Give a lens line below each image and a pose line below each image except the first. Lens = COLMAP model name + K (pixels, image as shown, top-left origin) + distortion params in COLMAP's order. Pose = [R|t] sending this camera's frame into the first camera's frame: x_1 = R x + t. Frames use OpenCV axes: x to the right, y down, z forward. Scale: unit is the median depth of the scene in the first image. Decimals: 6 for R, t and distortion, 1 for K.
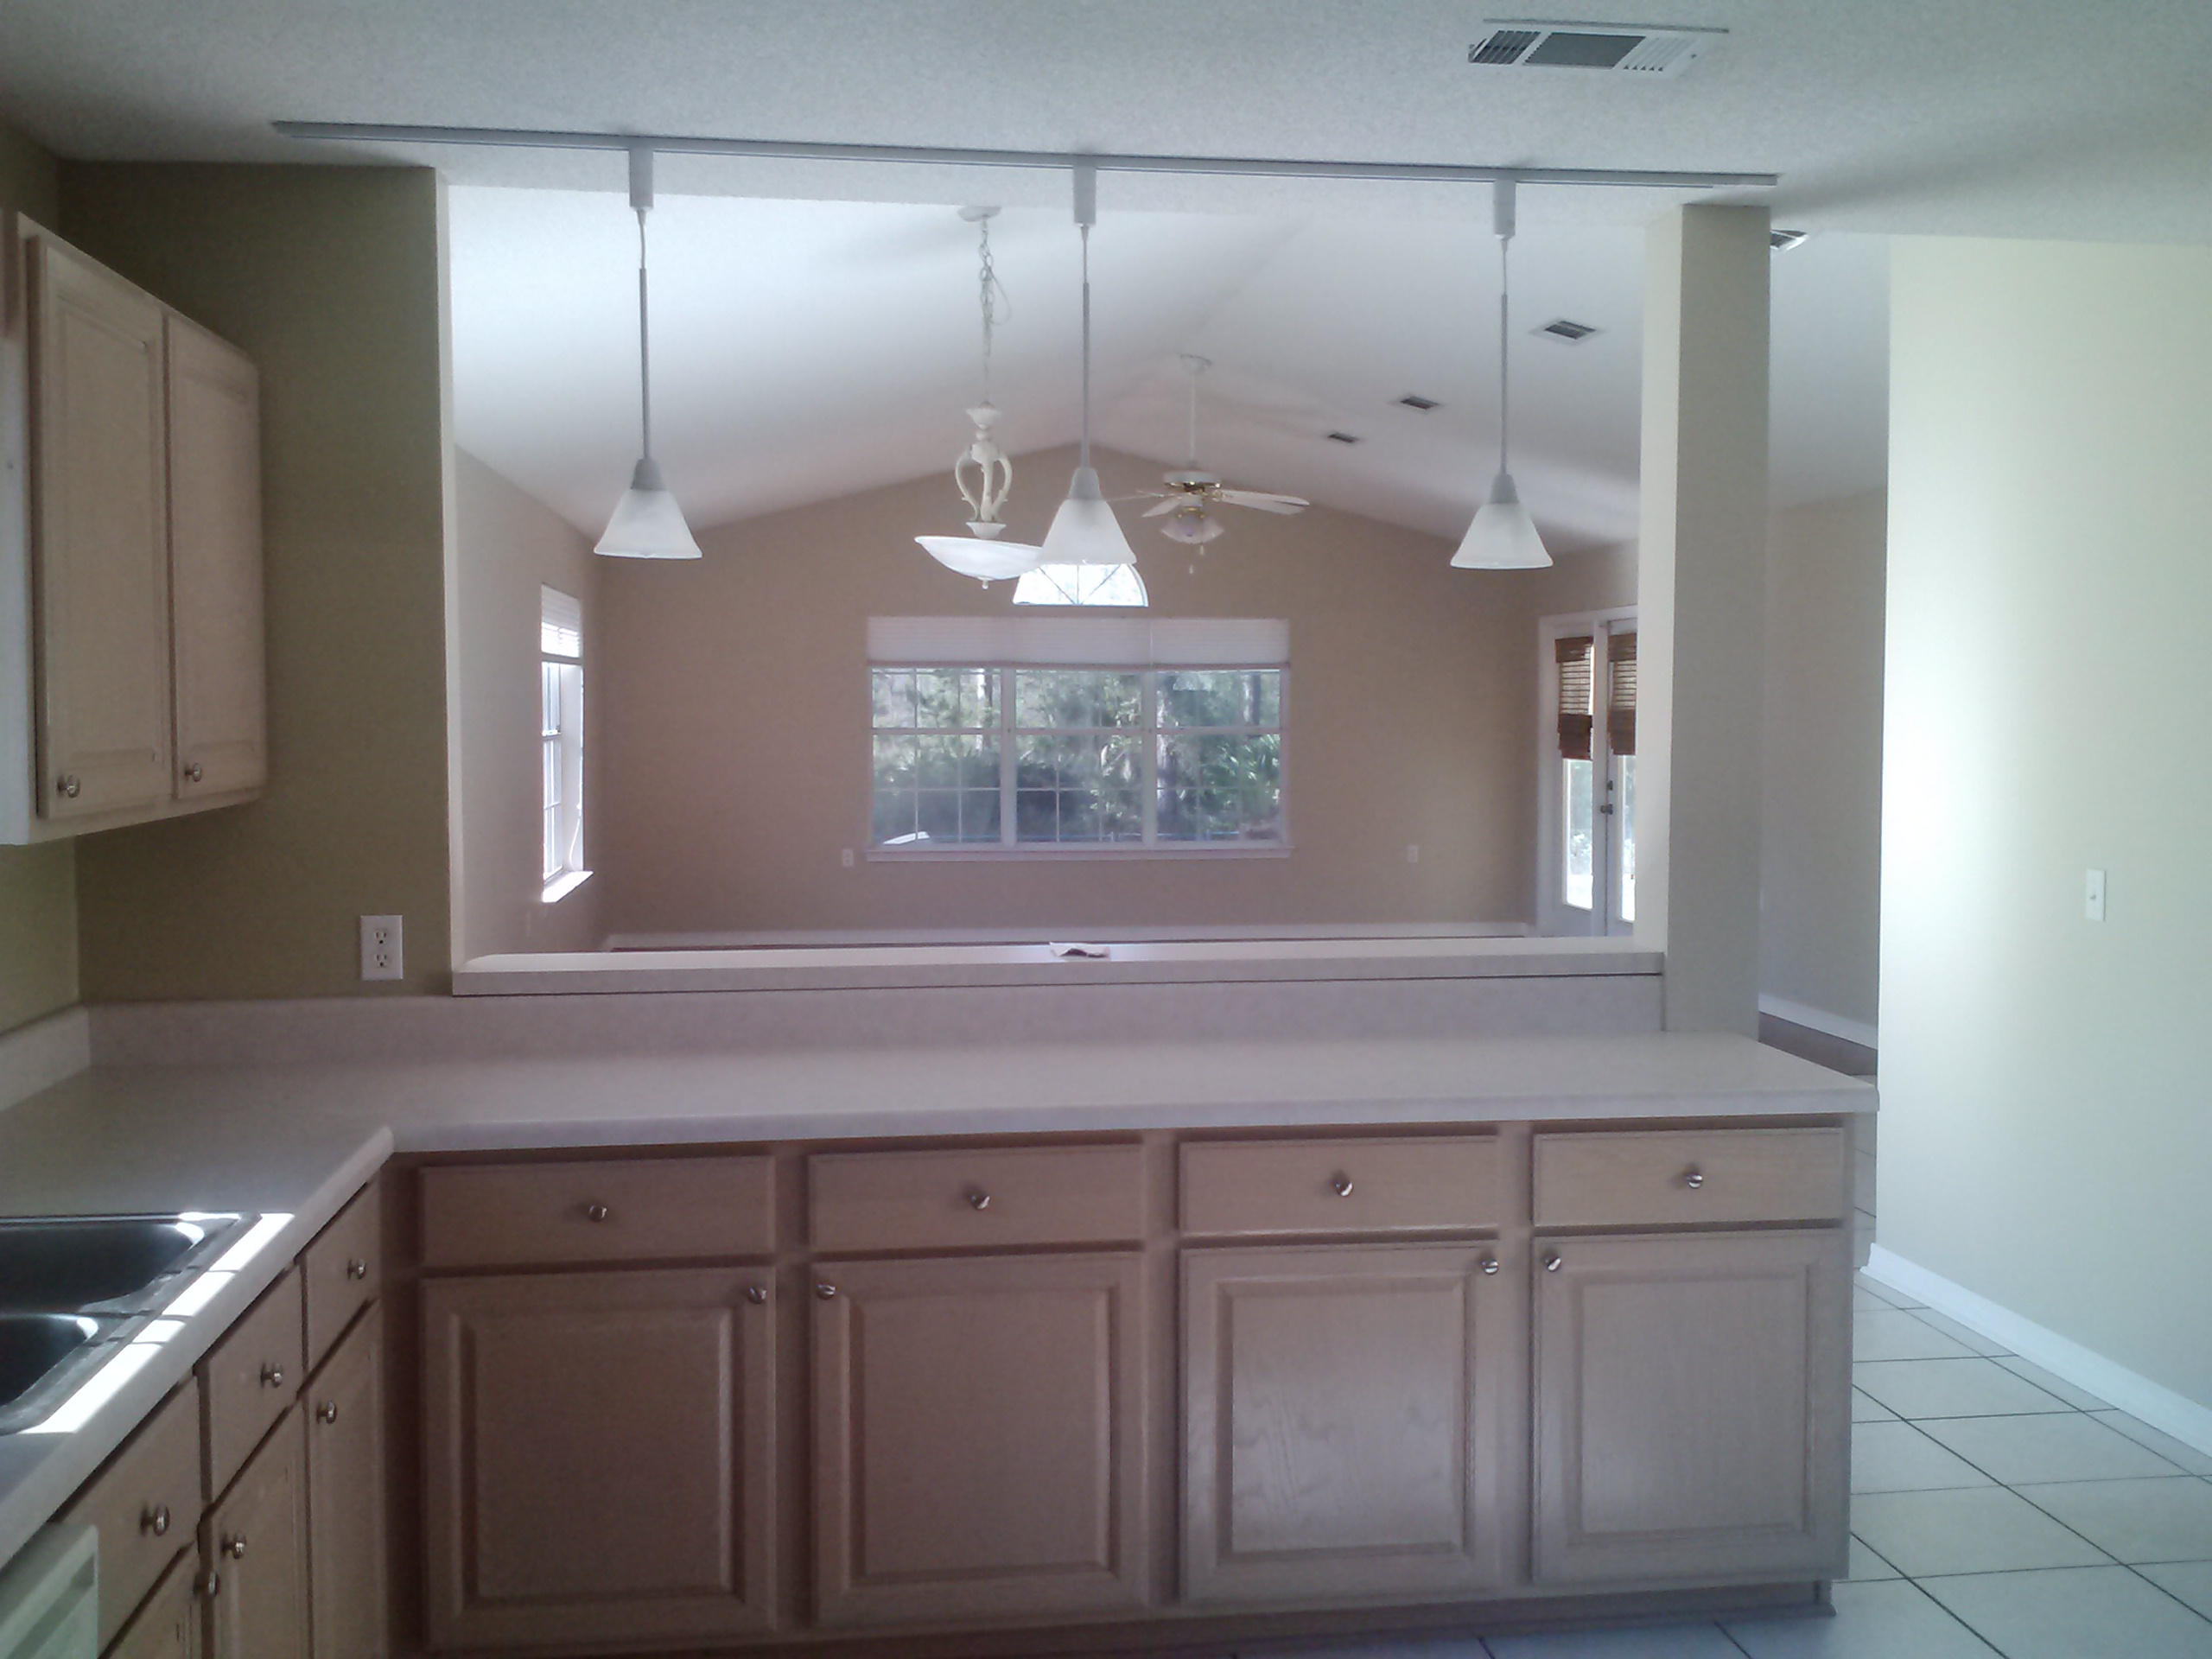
lens RADIAL K [[2217.6, 0, 1112.4], [0, 2217.6, 822.3], [0, 0, 1]] dist [0.017430, 0.000000]
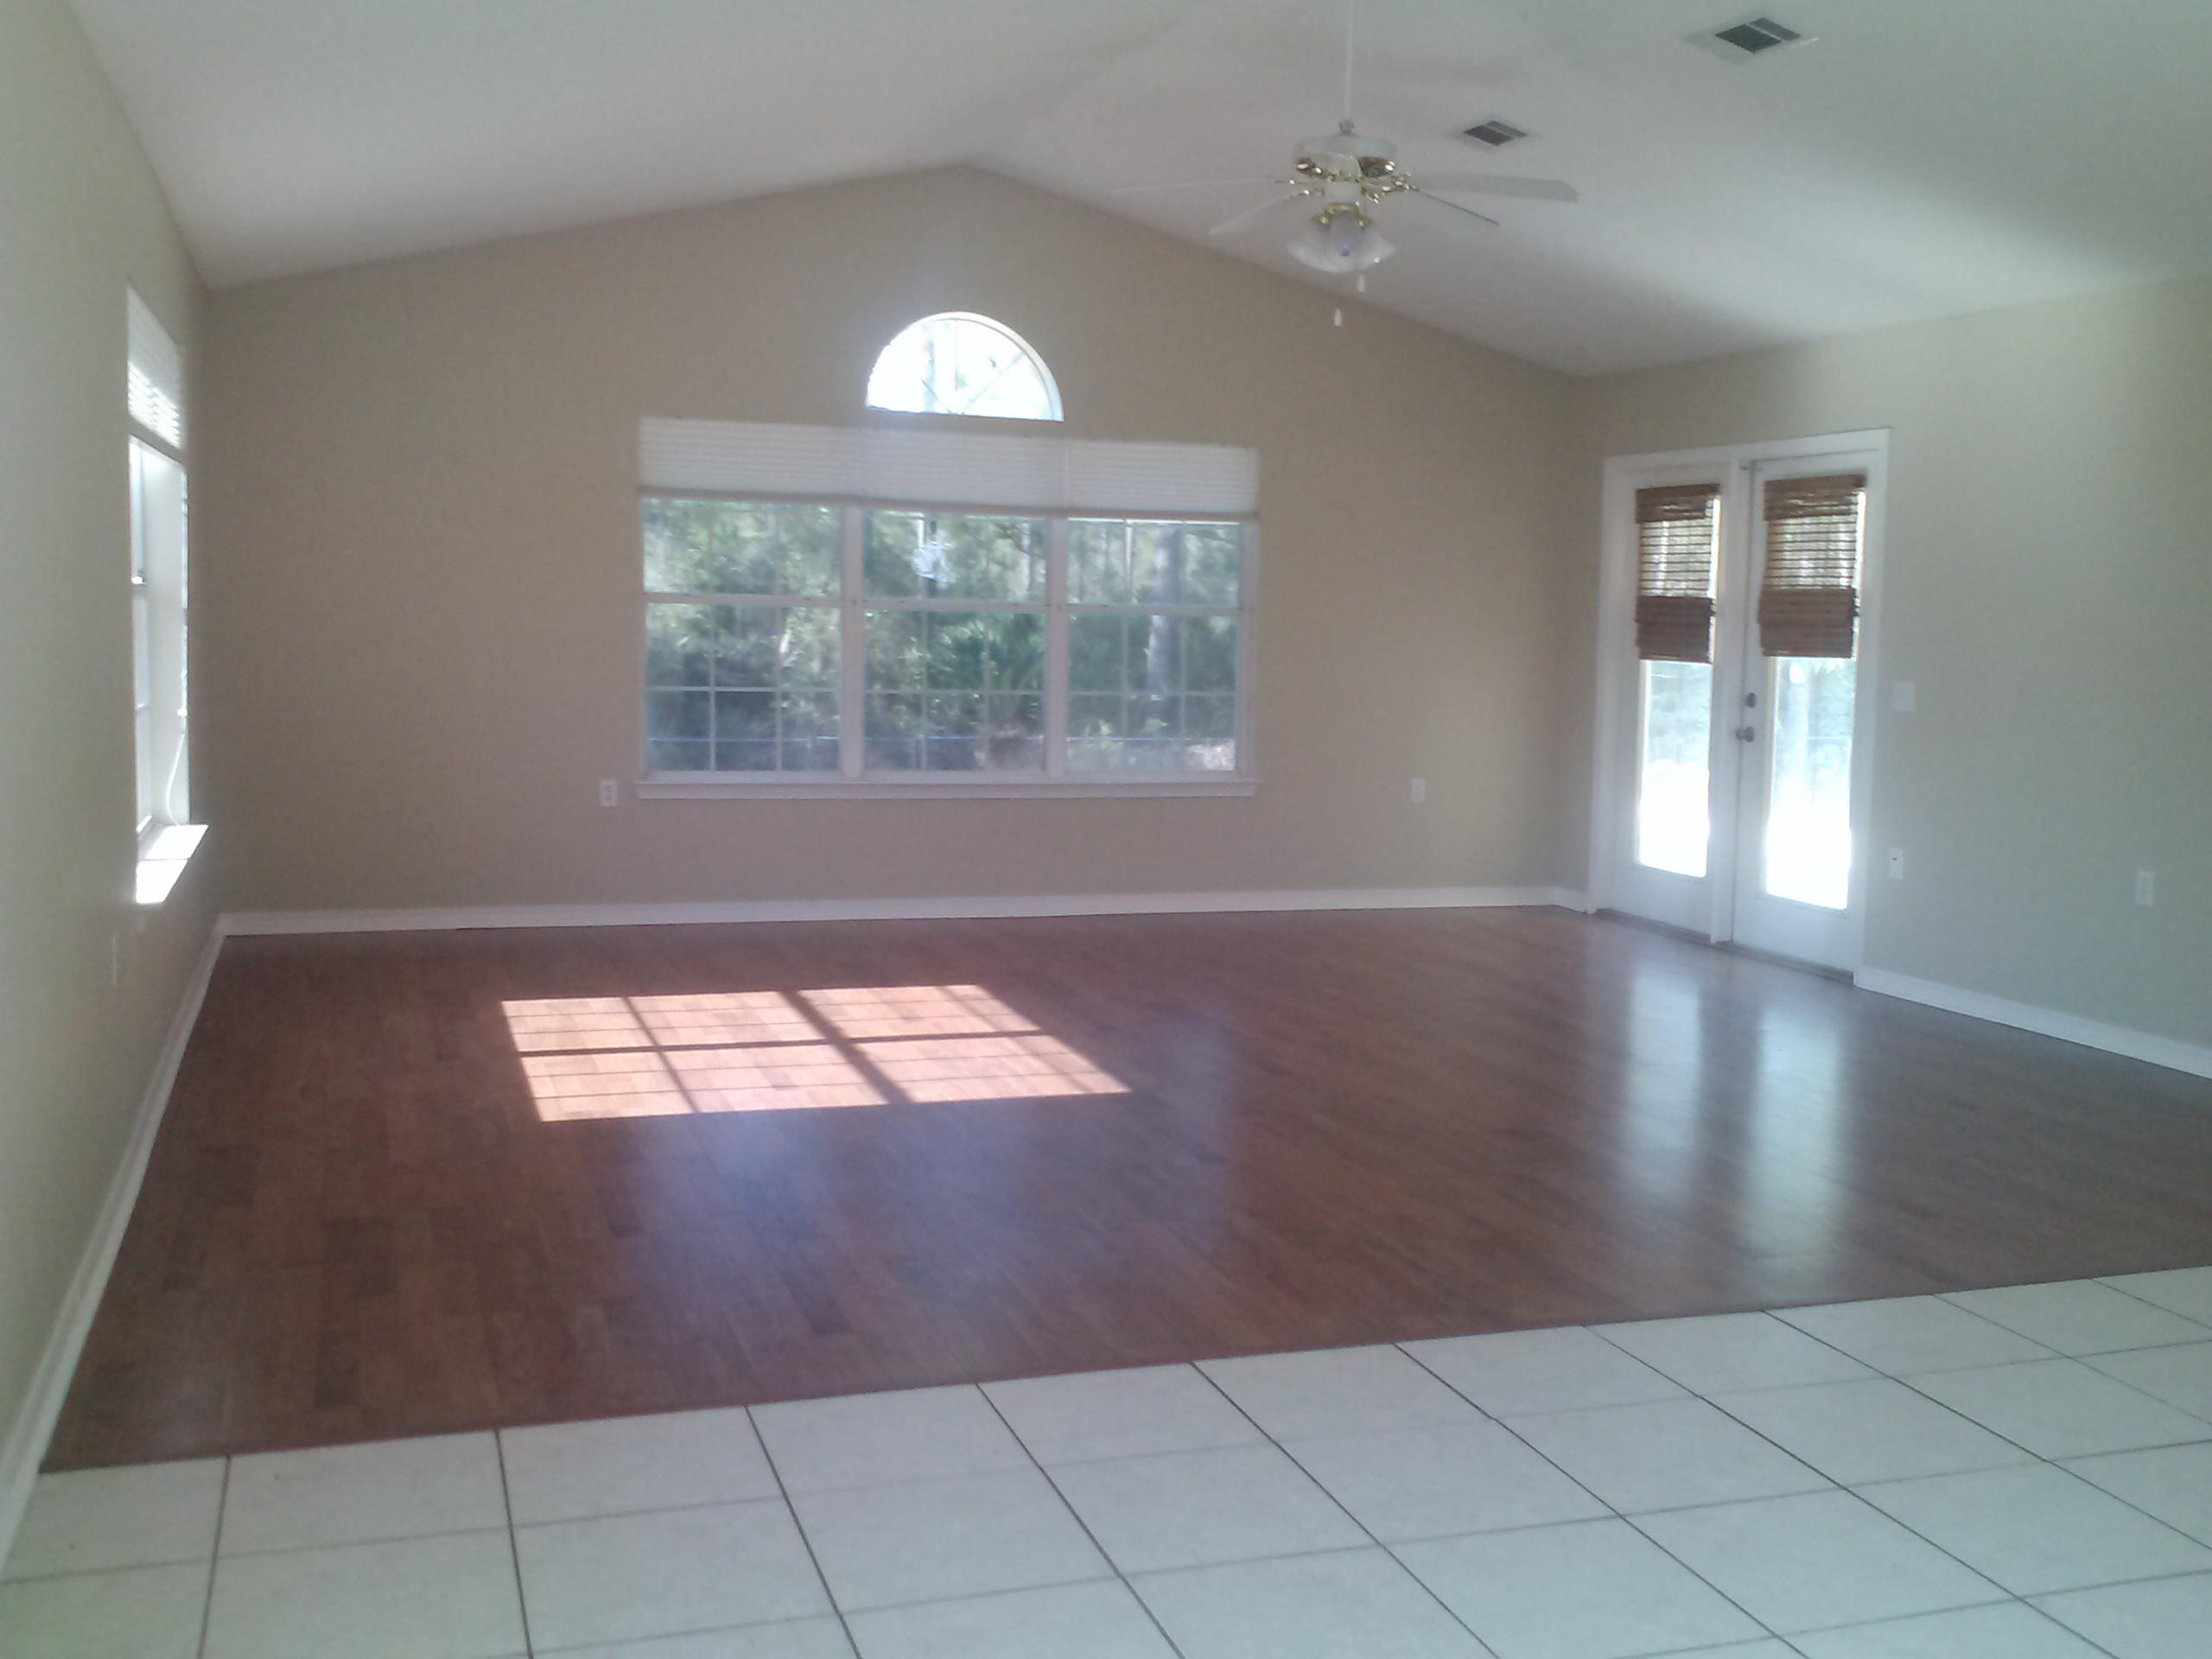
lens RADIAL K [[2217.6, 0, 1095.0], [0, 2217.6, 845.9], [0, 0, 1]] dist [0.017430, 0.000000]
pose [[0.981852, 0.002668, 0.189628, -0.105907], [-0.013854, 0.998238, 0.057690, -0.008207], [-0.189140, -0.059270, 0.980160, 0.349903]]
